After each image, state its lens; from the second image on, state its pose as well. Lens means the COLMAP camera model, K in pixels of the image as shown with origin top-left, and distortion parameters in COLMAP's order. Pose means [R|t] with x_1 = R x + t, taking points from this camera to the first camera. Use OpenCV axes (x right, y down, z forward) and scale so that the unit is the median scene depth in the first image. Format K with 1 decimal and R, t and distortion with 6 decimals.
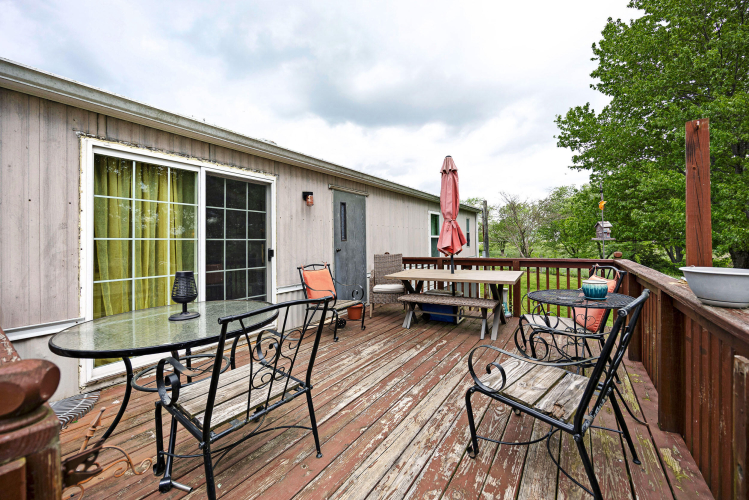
lens RADIAL K [[301.6, 0, 377.2], [0, 301.6, 236.5], [0, 0, 1]] dist [0.000317, 0.000027]
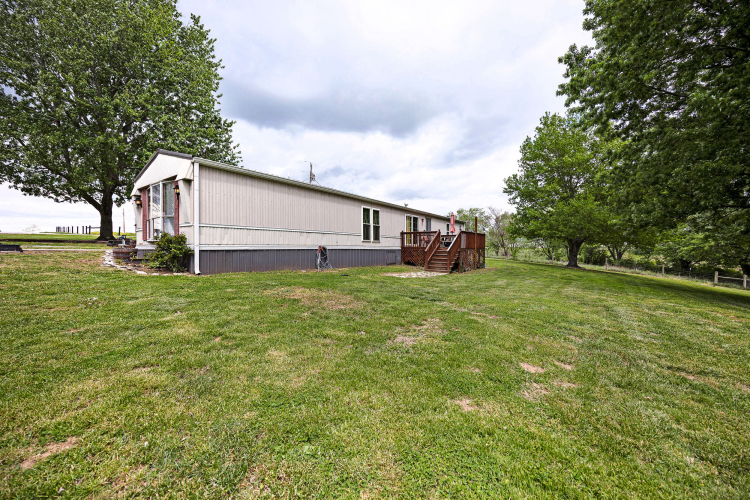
lens RADIAL K [[302.0, 0, 377.7], [0, 302.0, 236.4], [0, 0, 1]] dist [0.000317, 0.000027]
pose [[0.999706, -0.000313, -0.024248, -0.423890], [-0.000591, 0.999305, -0.037275, 0.161179], [0.024243, 0.037279, 0.999011, -1.968217]]
